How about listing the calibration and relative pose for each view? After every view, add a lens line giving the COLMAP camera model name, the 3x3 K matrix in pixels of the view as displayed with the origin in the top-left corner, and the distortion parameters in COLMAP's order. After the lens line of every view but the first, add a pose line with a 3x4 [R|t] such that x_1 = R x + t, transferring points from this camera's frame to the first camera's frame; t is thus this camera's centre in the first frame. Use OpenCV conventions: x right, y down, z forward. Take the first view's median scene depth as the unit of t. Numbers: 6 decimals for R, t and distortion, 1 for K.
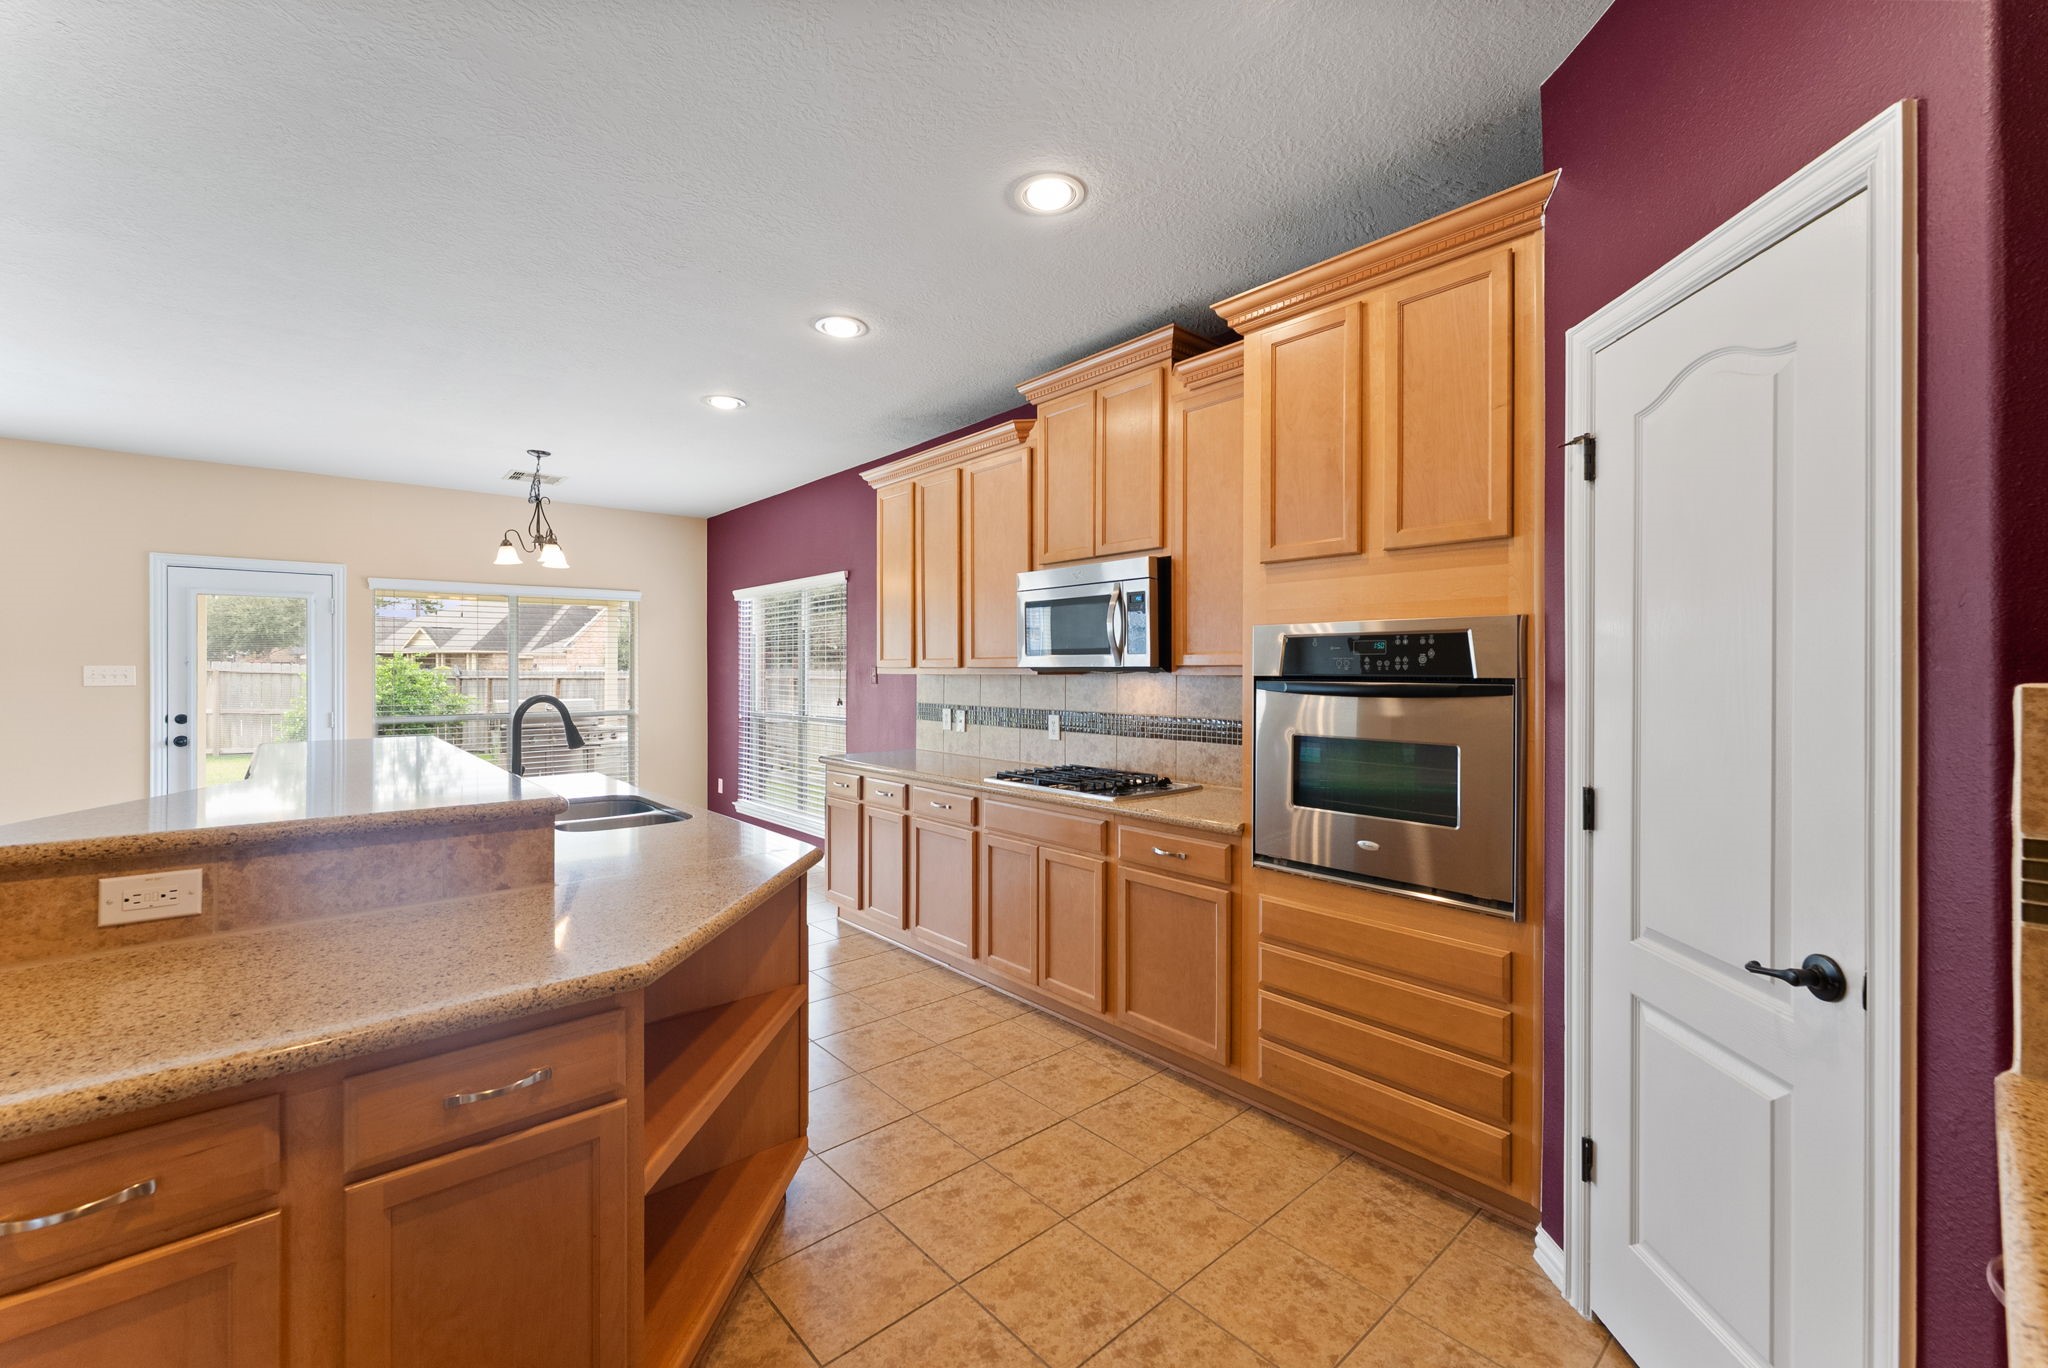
lens RADIAL K [[832.5, 0, 1024.0], [0, 832.5, 684.0], [0, 0, 1]] dist [-0.001511, -0.000213]
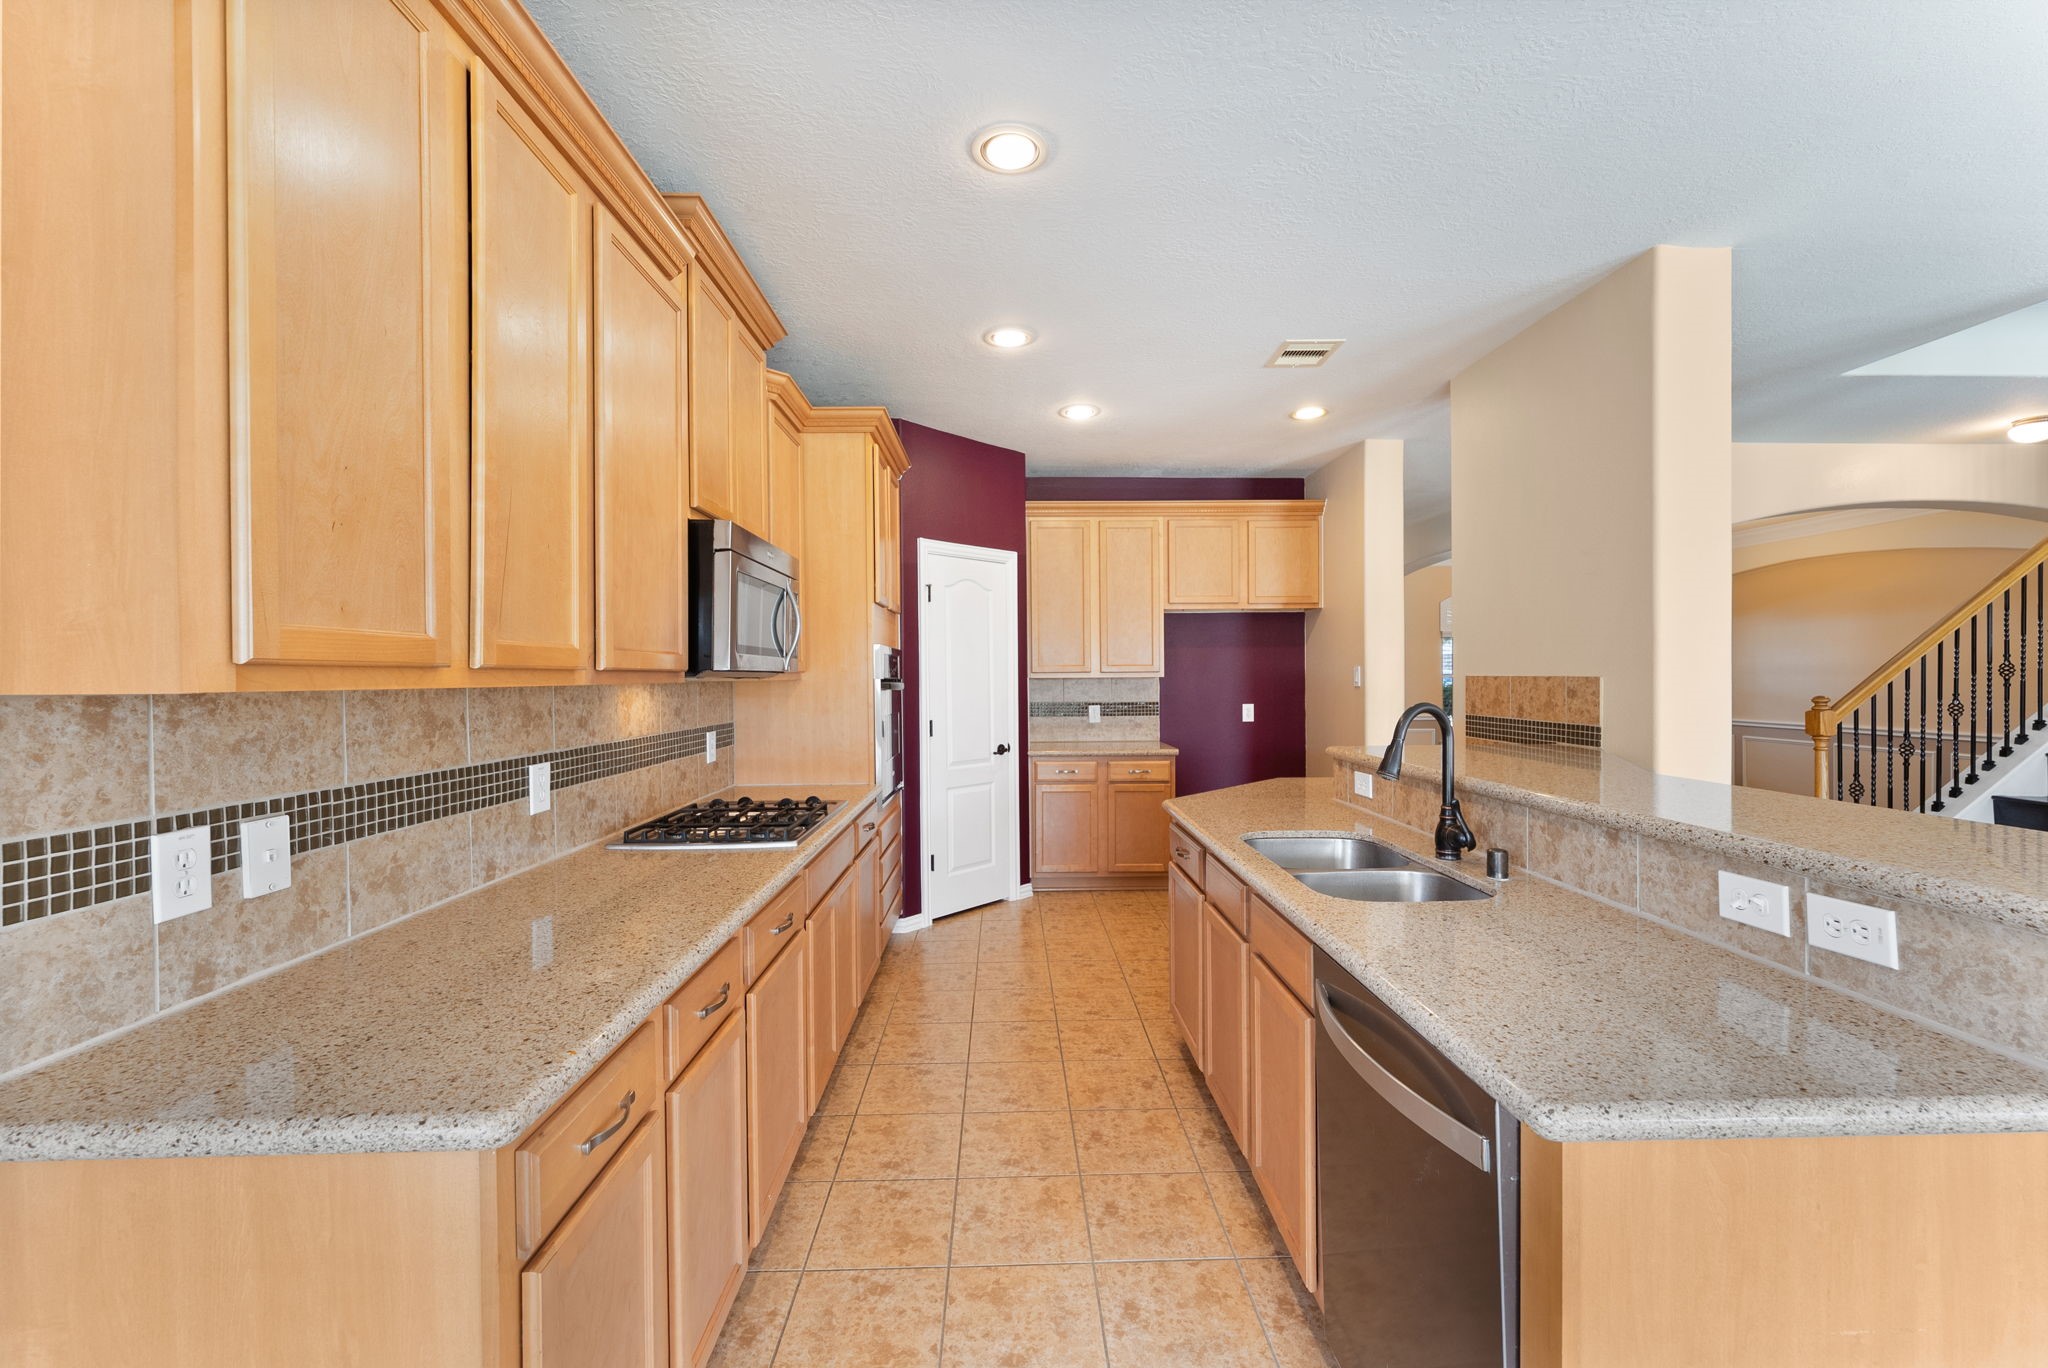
lens RADIAL K [[832.5, 0, 1024.0], [0, 832.5, 684.0], [0, 0, 1]] dist [-0.001511, -0.000213]
pose [[-0.766030, -0.006373, 0.642774, -0.523312], [0.008519, 0.999762, 0.020065, -0.019317], [-0.642749, 0.020847, -0.765793, 1.202316]]
